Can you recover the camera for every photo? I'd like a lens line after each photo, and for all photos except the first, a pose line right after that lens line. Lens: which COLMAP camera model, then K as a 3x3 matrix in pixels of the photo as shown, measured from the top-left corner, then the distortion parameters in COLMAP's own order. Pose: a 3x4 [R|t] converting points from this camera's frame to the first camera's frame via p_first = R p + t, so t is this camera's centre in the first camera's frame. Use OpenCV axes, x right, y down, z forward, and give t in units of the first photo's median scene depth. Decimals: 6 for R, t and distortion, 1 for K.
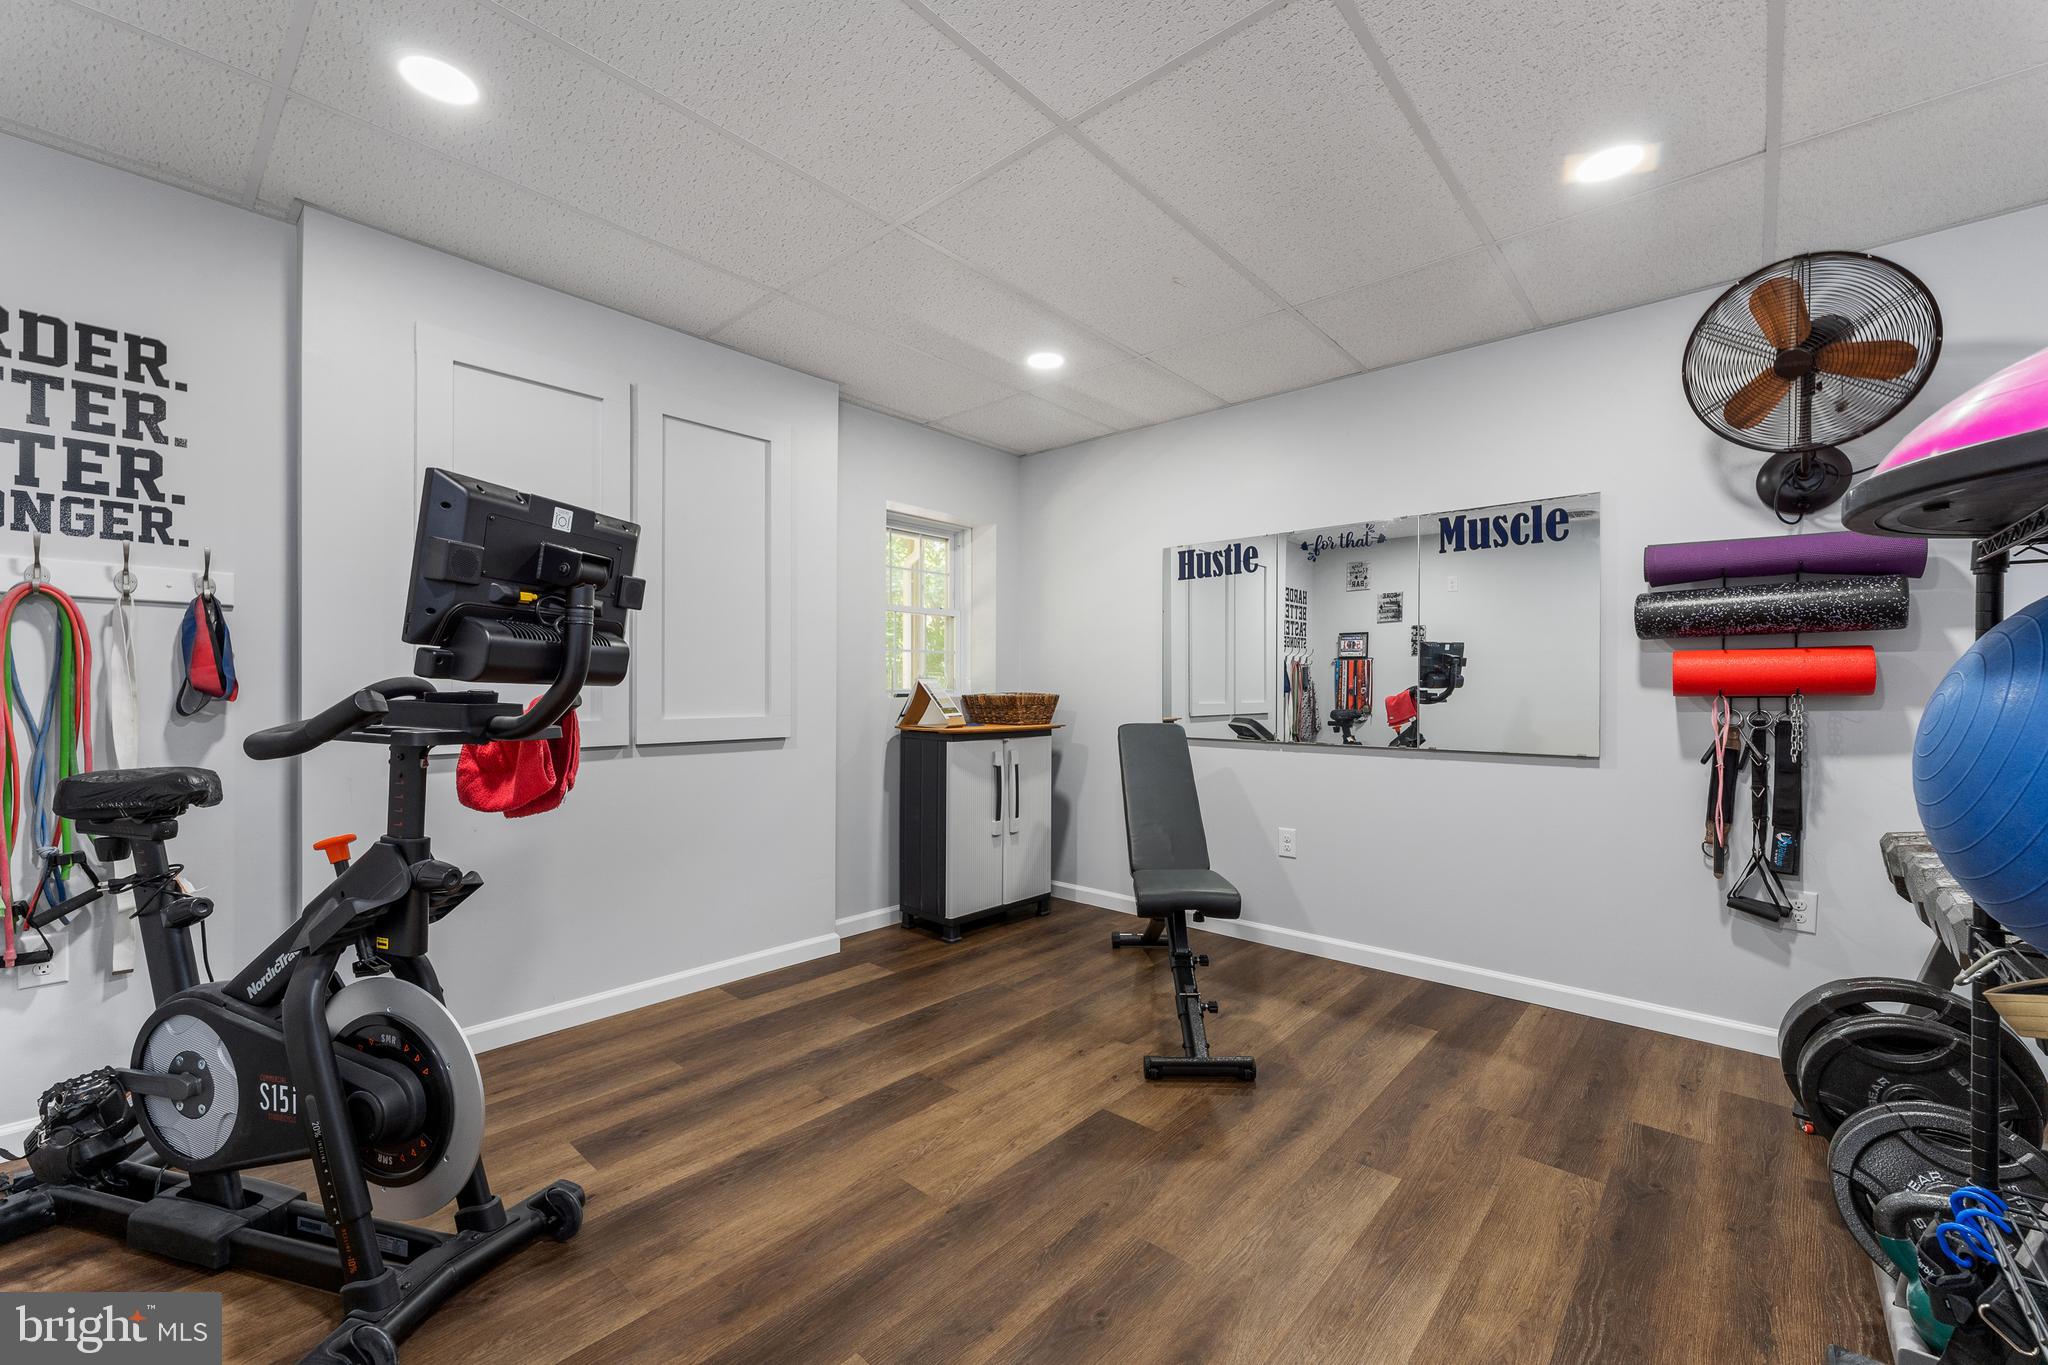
lens RADIAL K [[831.4, 0, 1025.0], [0, 831.4, 662.3], [0, 0, 1]] dist [0.000907, -0.000051]
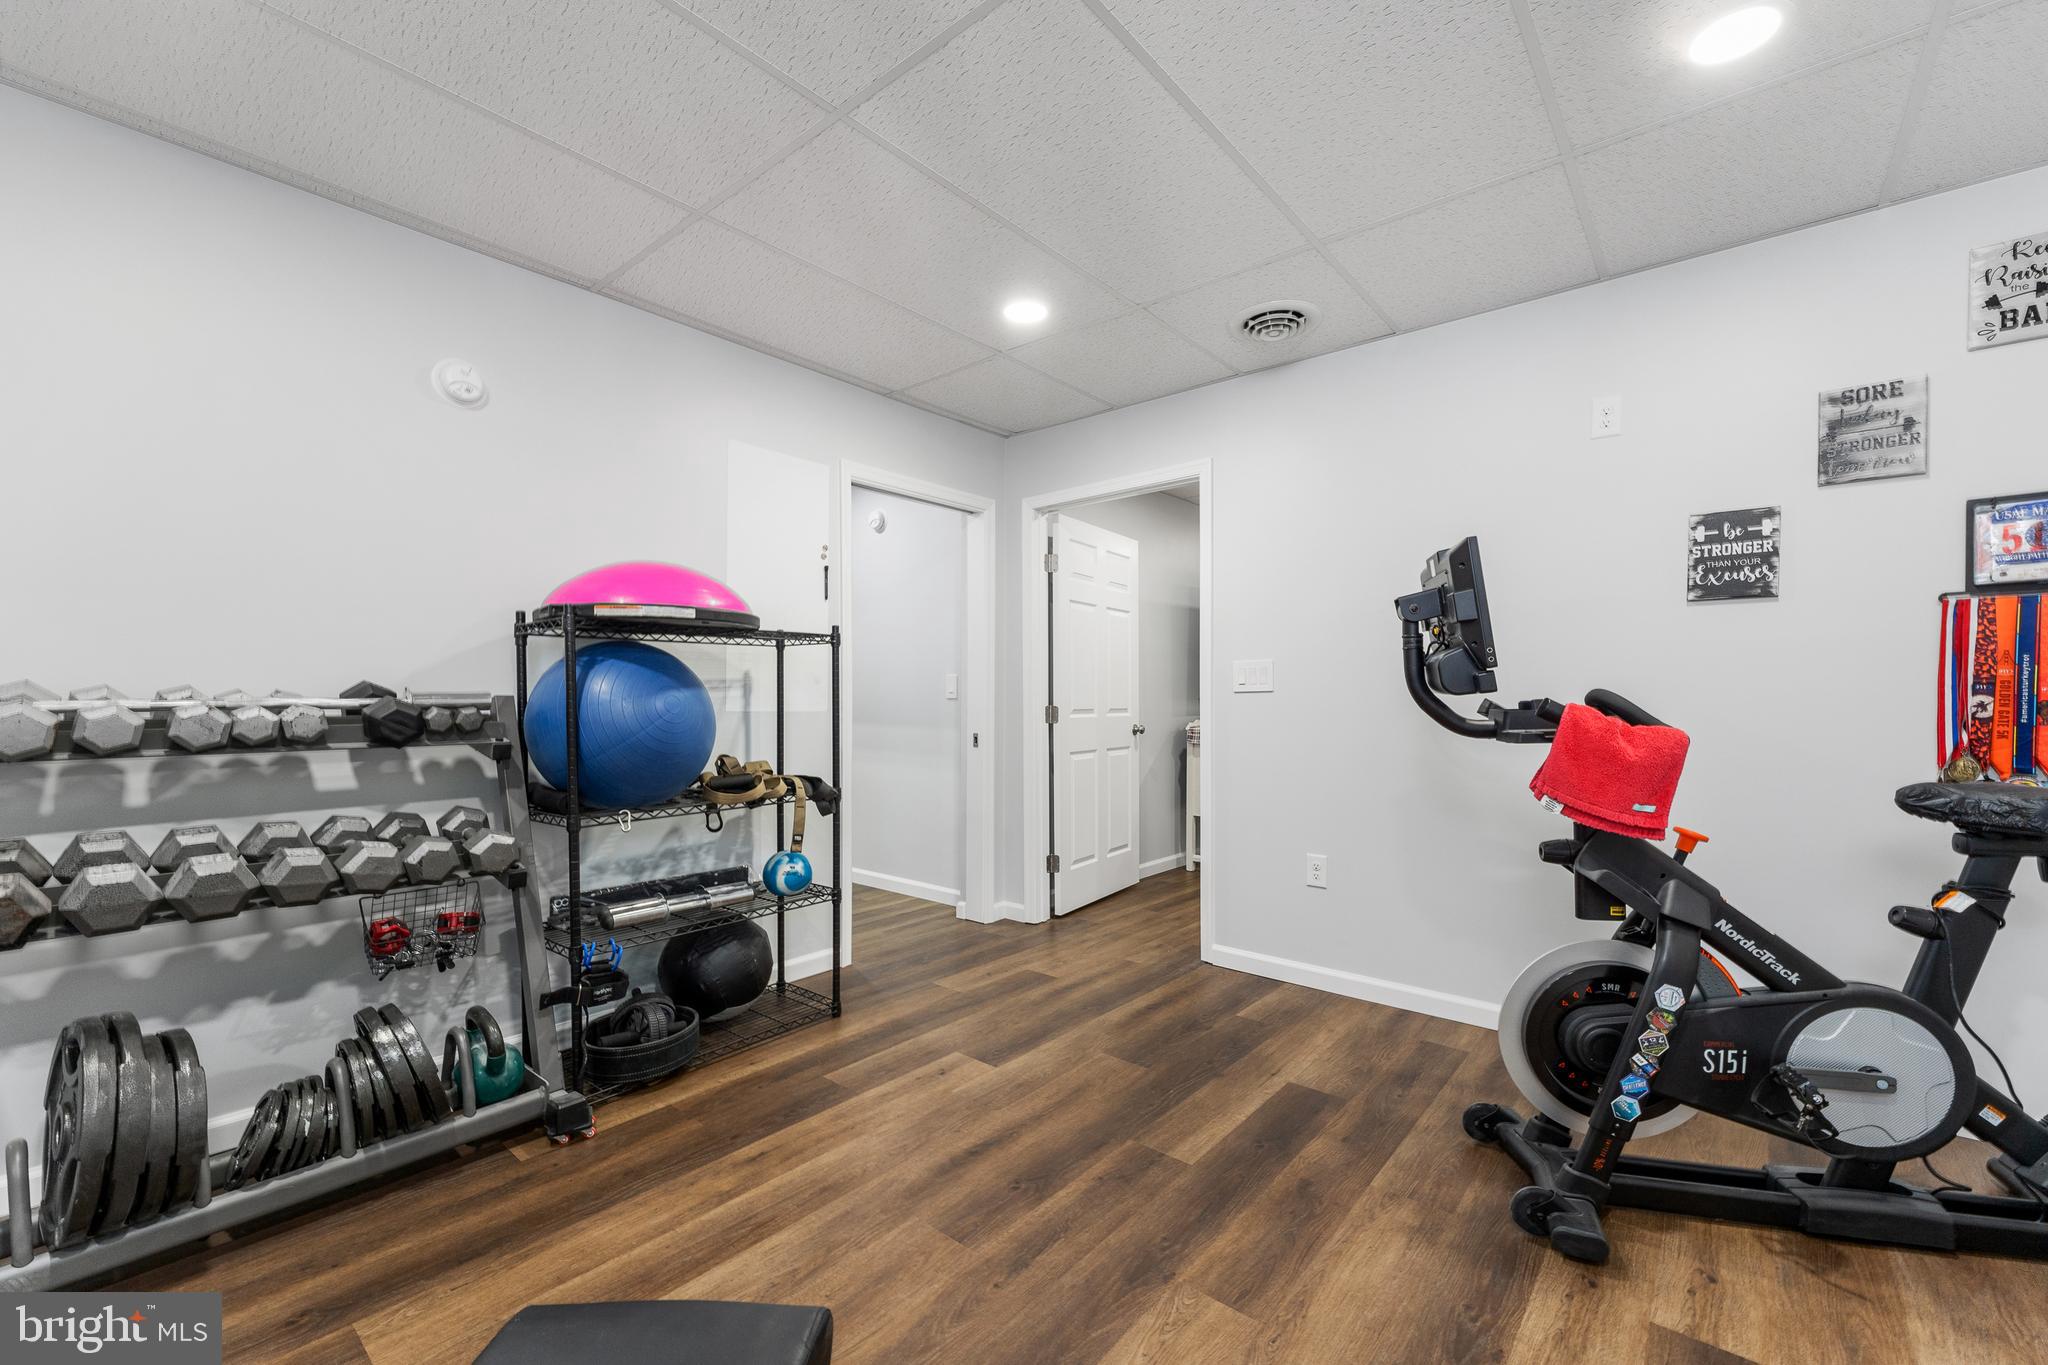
lens RADIAL K [[833.6, 0, 1022.3], [0, 833.6, 668.2], [0, 0, 1]] dist [0.000603, 0.000102]
pose [[-0.999730, -0.002297, -0.023137, 0.100353], [-0.000955, 0.998325, -0.057840, 0.059616], [0.023231, -0.057802, -0.998058, 2.068304]]
